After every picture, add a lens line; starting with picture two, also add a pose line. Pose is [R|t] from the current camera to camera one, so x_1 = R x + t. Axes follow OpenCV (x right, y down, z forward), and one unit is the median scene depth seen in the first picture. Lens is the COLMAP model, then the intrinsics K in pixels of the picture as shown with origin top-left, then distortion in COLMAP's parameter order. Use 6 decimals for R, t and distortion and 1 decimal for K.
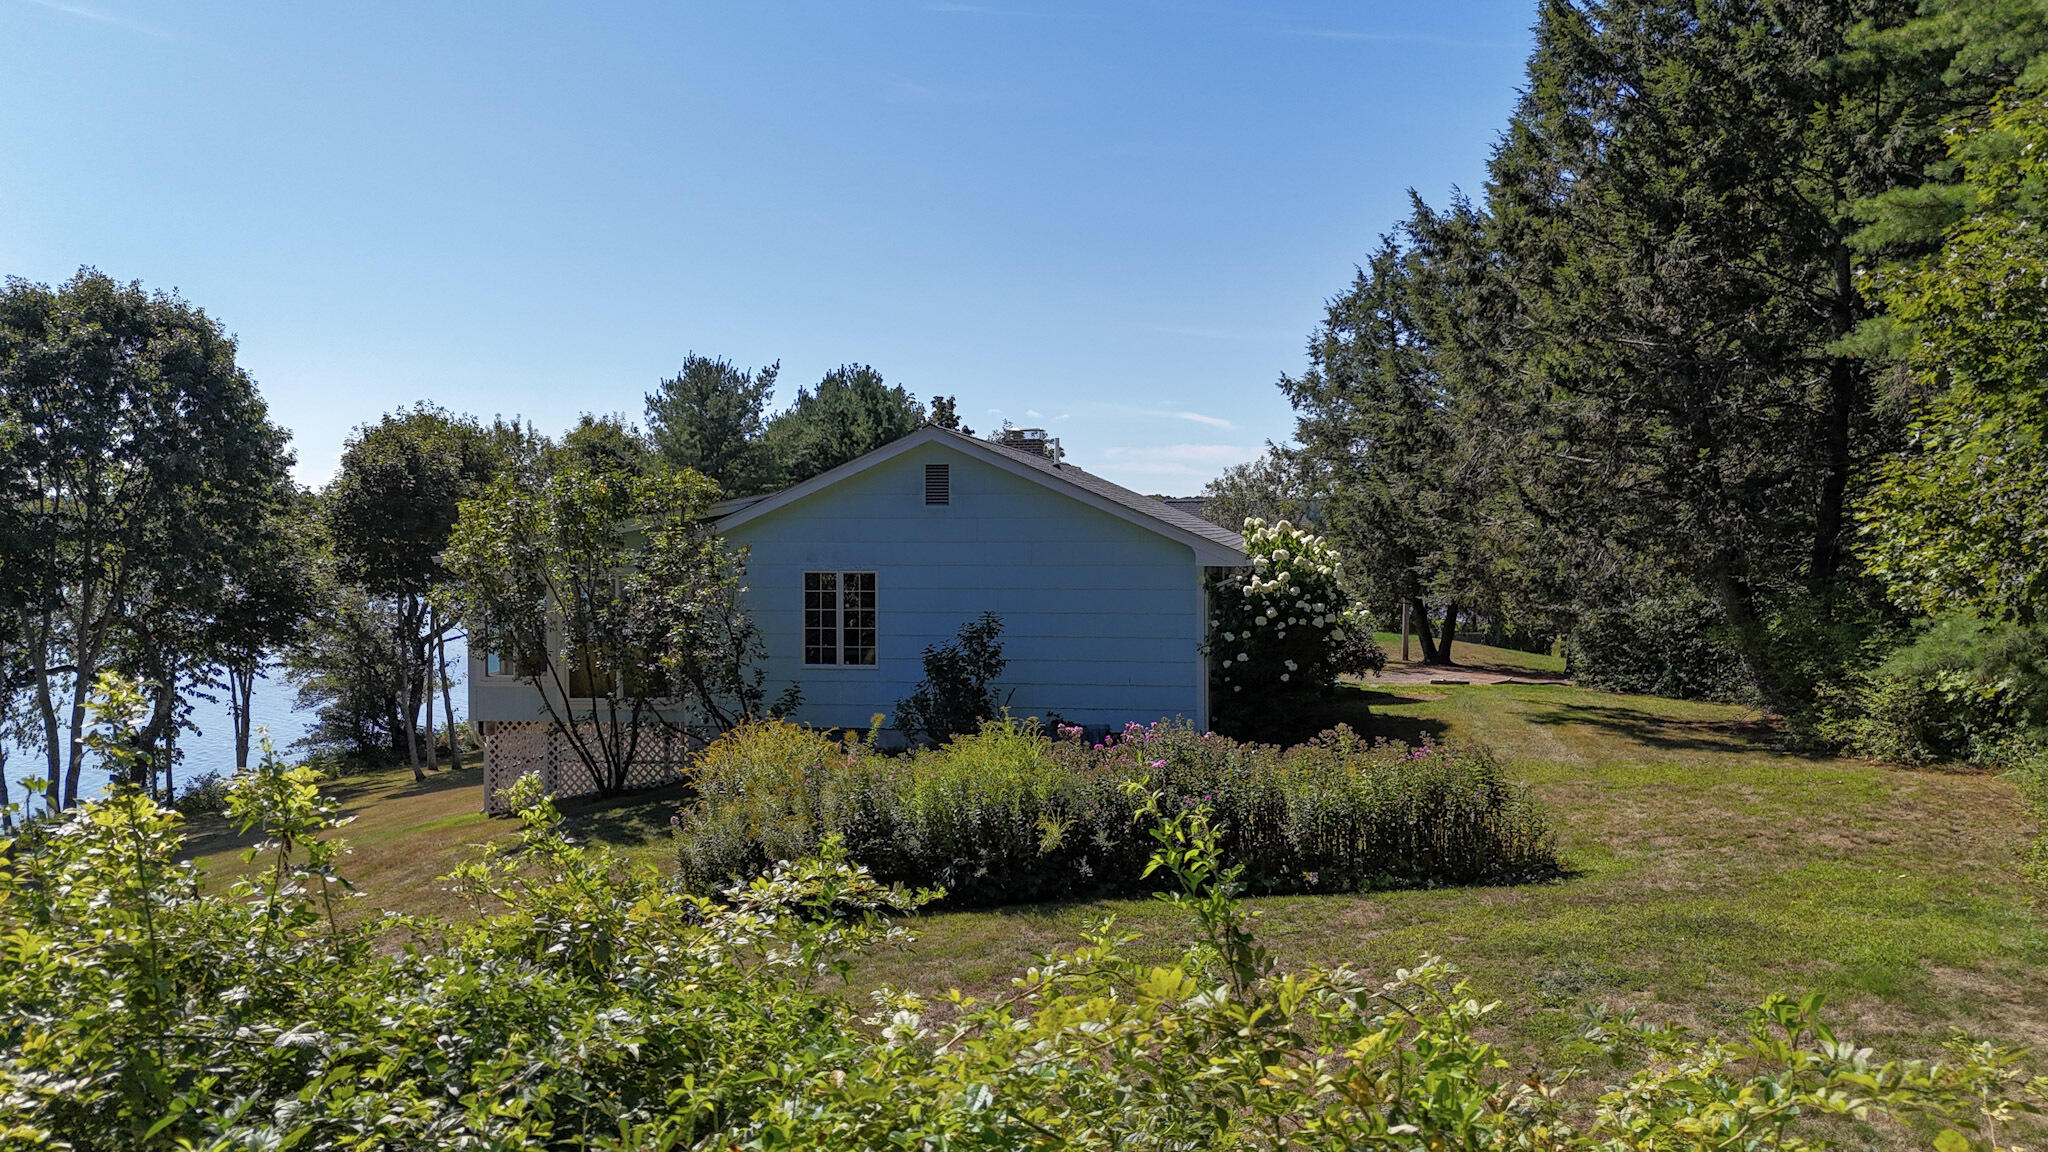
lens RADIAL K [[1579.0, 0, 1018.6], [0, 1579.0, 529.8], [0, 0, 1]] dist [0.117932, -0.151944]
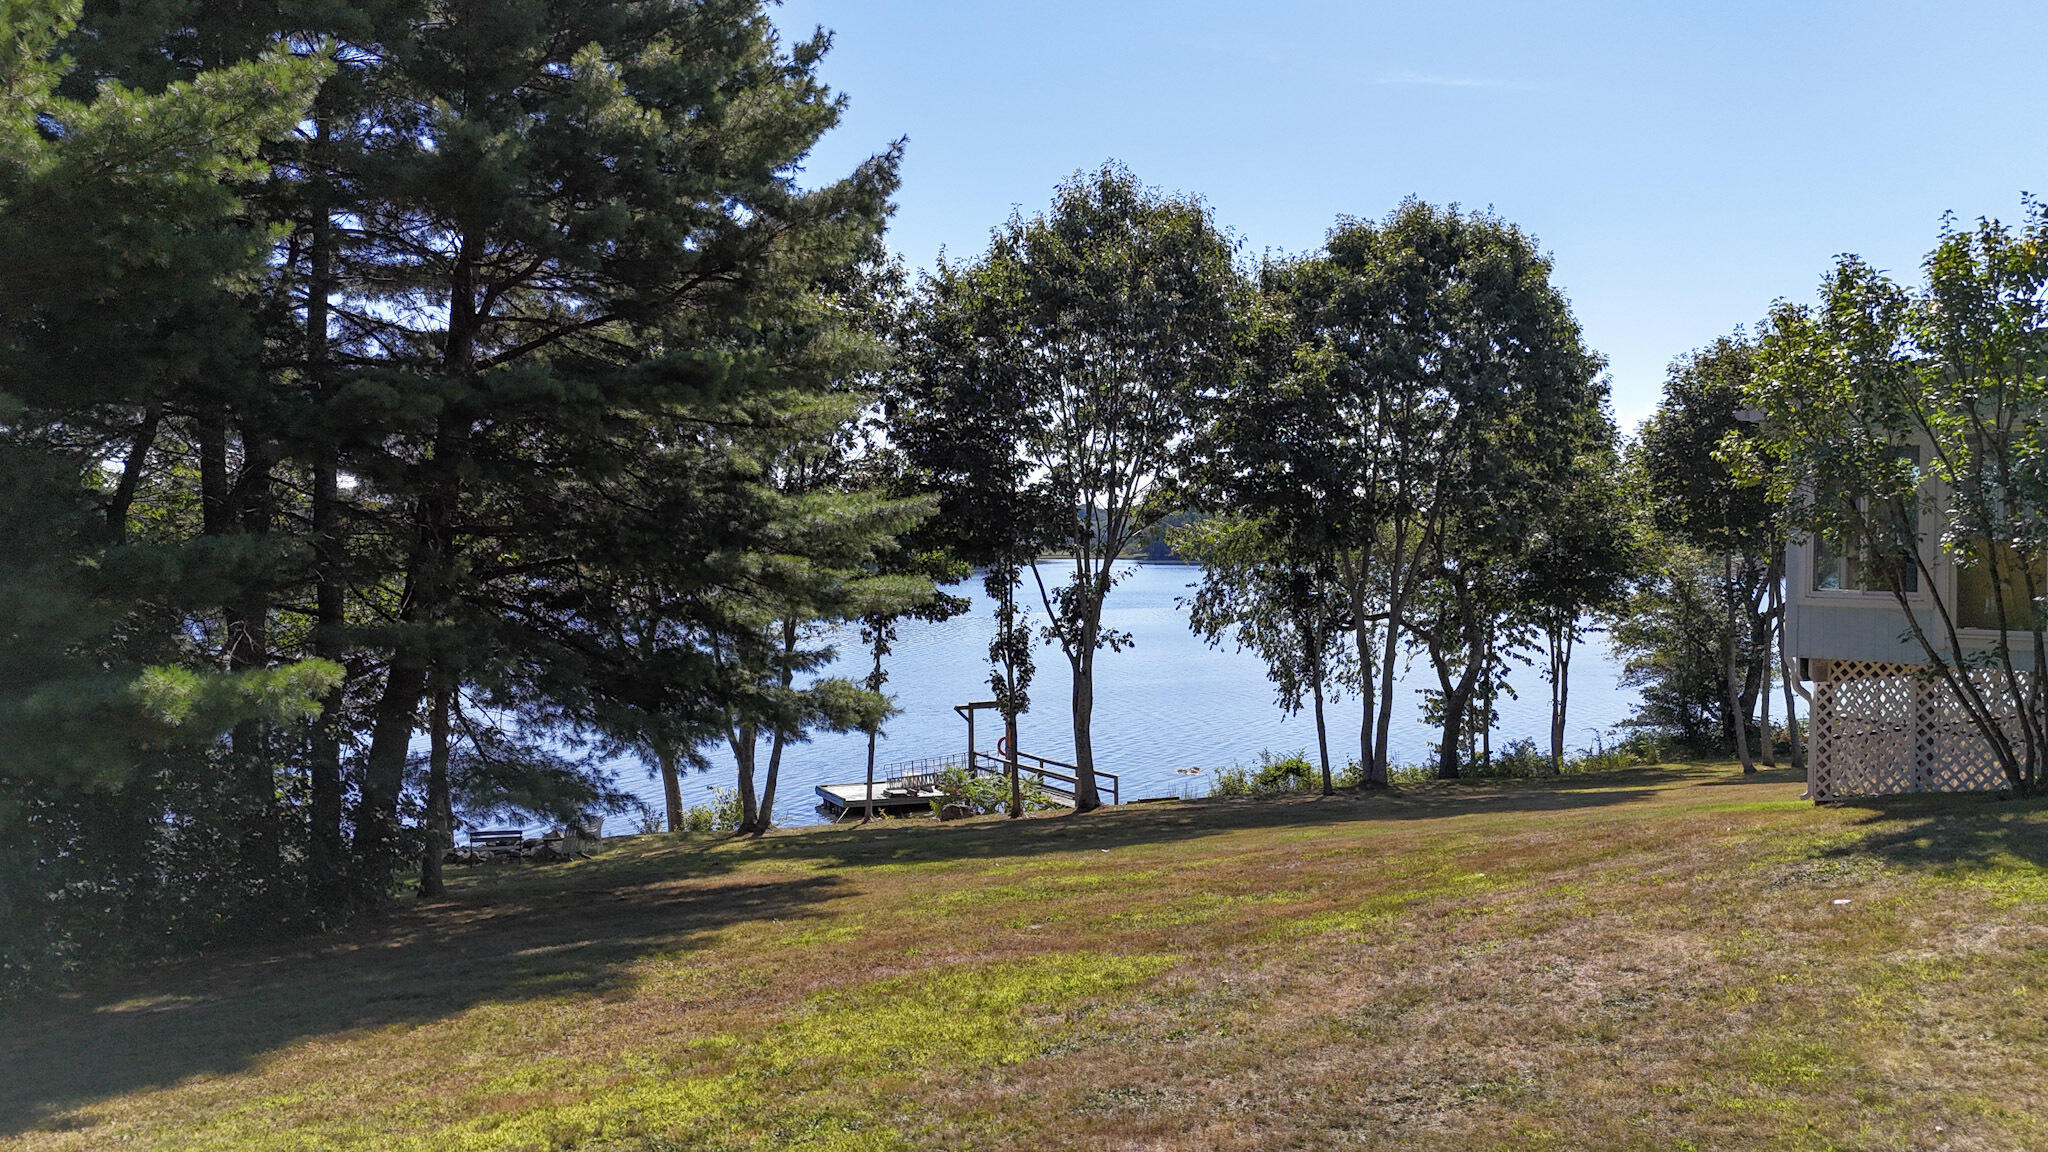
lens RADIAL K [[1579.0, 0, 1018.6], [0, 1579.0, 529.8], [0, 0, 1]] dist [0.117932, -0.151944]
pose [[0.694619, 0.017464, -0.719165, -0.042155], [-0.022536, 0.999743, 0.002511, 0.035275], [0.719024, 0.014463, 0.694834, 0.150380]]
